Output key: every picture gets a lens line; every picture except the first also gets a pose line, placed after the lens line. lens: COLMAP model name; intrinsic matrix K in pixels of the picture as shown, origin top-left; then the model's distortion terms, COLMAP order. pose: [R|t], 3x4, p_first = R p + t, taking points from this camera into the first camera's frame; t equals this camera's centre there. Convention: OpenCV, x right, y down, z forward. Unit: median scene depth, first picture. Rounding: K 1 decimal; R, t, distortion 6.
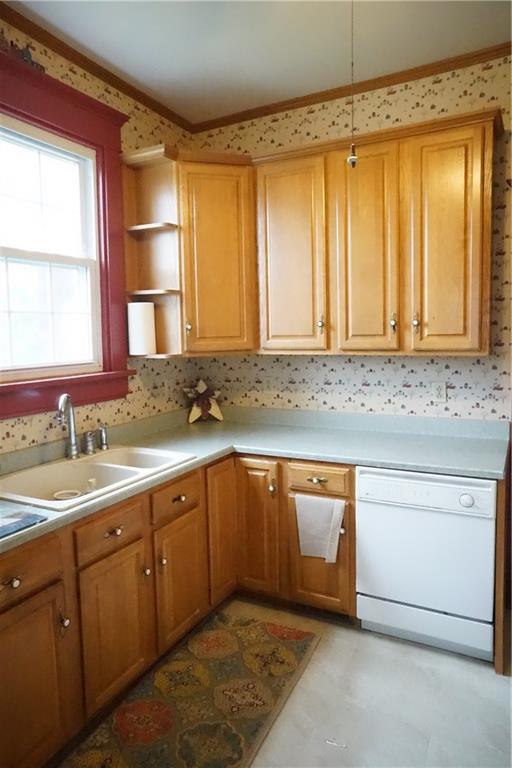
lens RADIAL K [[515.9, 0, 252.3], [0, 515.9, 378.7], [0, 0, 1]] dist [-0.047908, 0.062212]
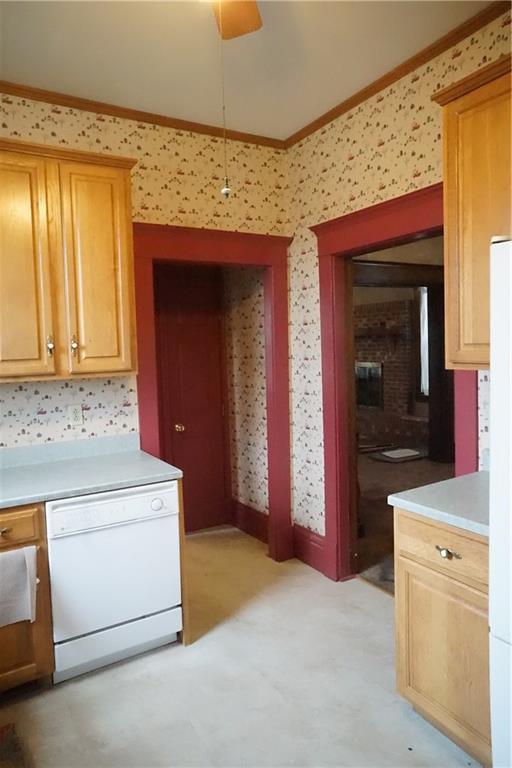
lens RADIAL K [[515.9, 0, 254.6], [0, 515.9, 377.8], [0, 0, 1]] dist [-0.047908, 0.062212]
pose [[0.516998, -0.053340, 0.854323, -0.362817], [0.103767, 0.994601, -0.000697, -0.010550], [-0.849674, 0.089011, 0.519742, 0.195476]]
